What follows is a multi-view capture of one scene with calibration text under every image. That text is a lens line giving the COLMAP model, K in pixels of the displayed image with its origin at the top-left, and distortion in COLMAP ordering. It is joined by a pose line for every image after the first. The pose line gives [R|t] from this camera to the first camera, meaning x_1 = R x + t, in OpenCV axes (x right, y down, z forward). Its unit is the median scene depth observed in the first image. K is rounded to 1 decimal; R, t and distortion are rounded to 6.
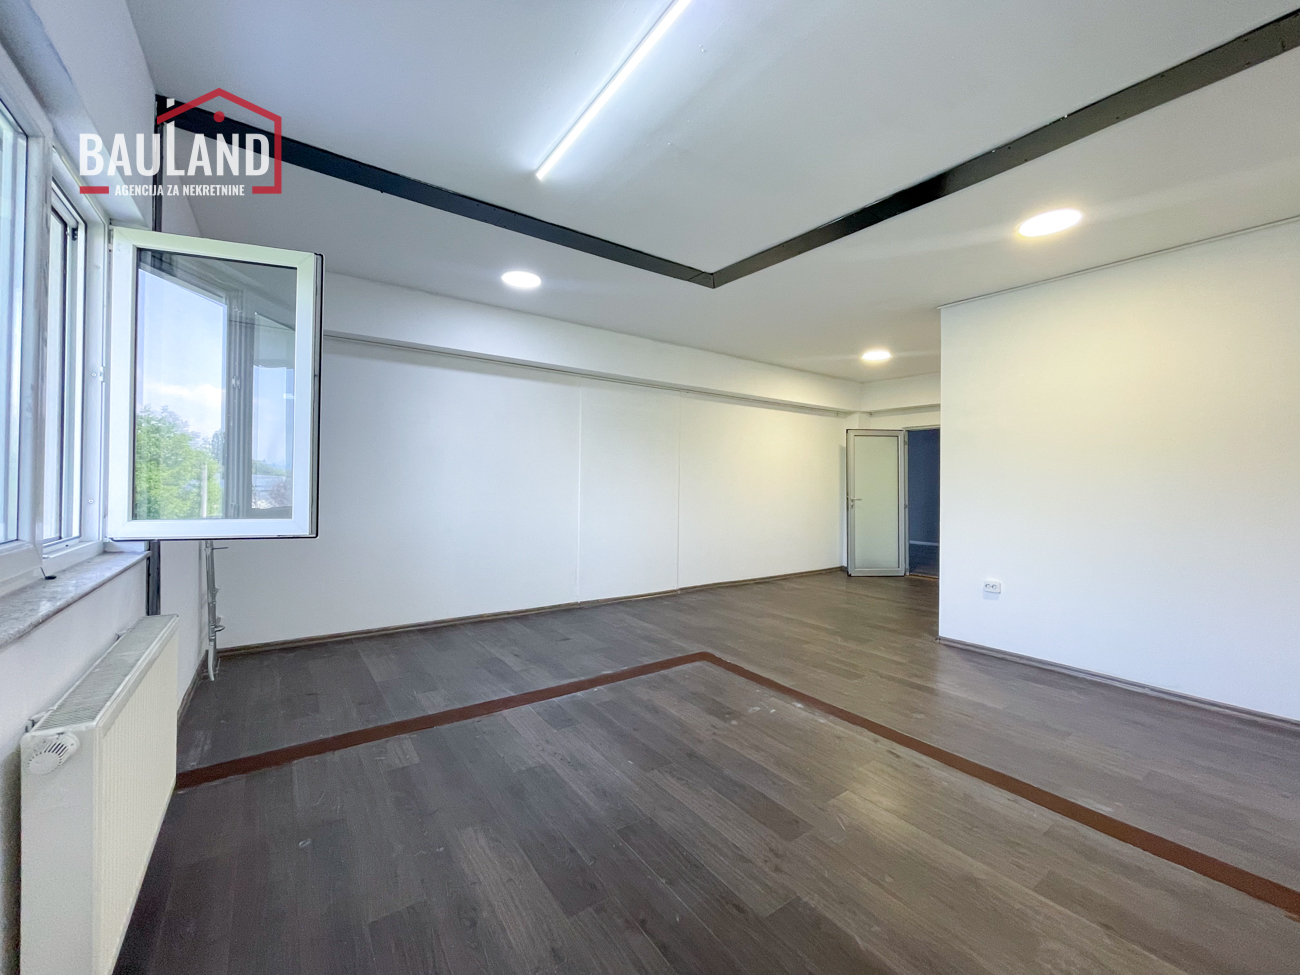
lens RADIAL K [[522.0, 0, 641.8], [0, 522.0, 484.6], [0, 0, 1]] dist [-0.000524, -0.000067]
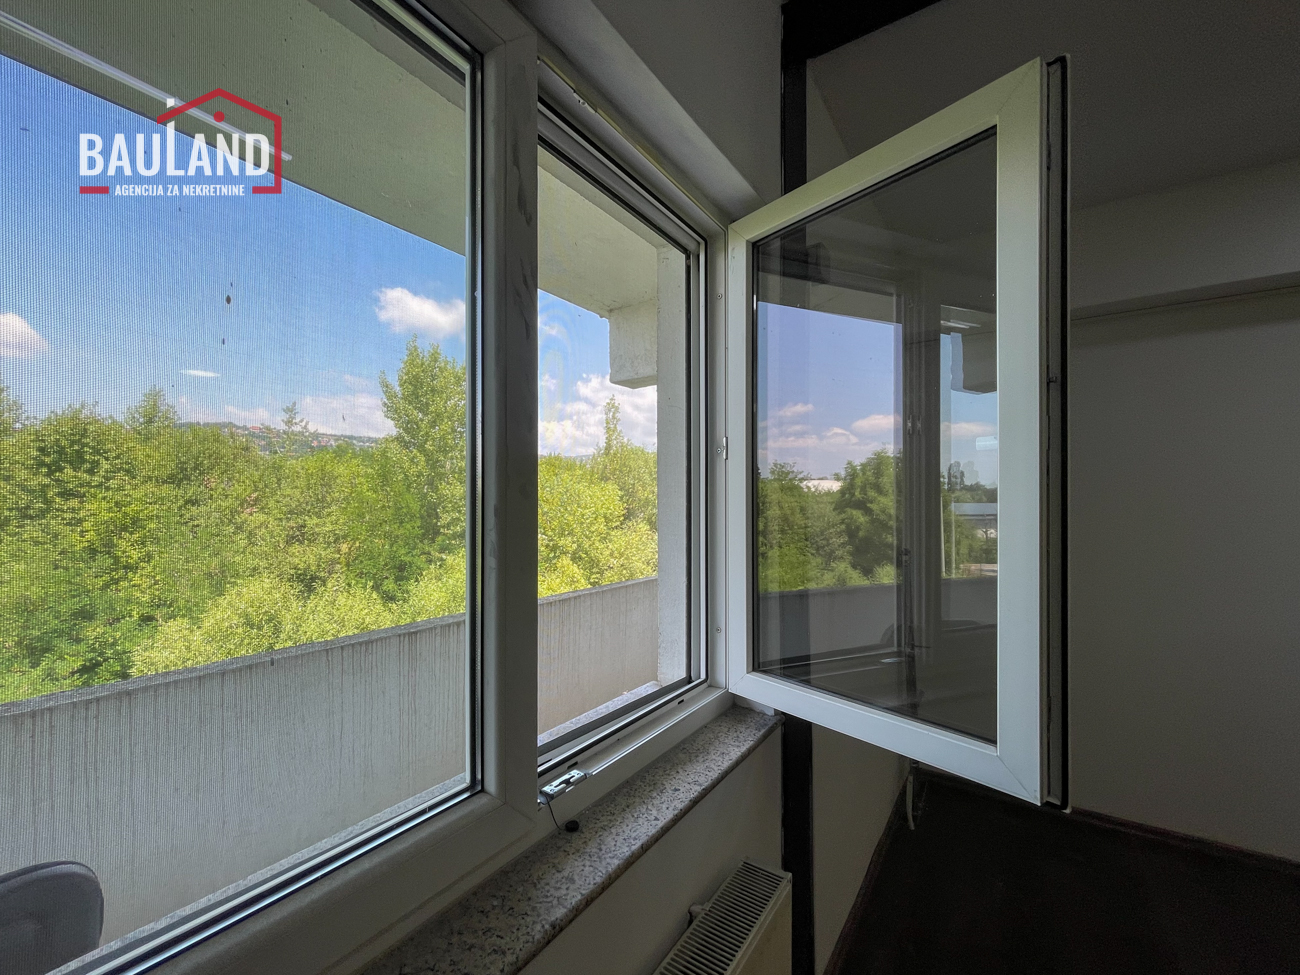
lens RADIAL K [[538.0, 0, 650.2], [0, 538.0, 498.8], [0, 0, 1]] dist [-0.015083, -0.000121]
pose [[0.358026, -0.022735, -0.933435, -0.394287], [0.001999, 0.999720, -0.023582, -0.123359], [0.933709, 0.006577, 0.357972, 0.628991]]
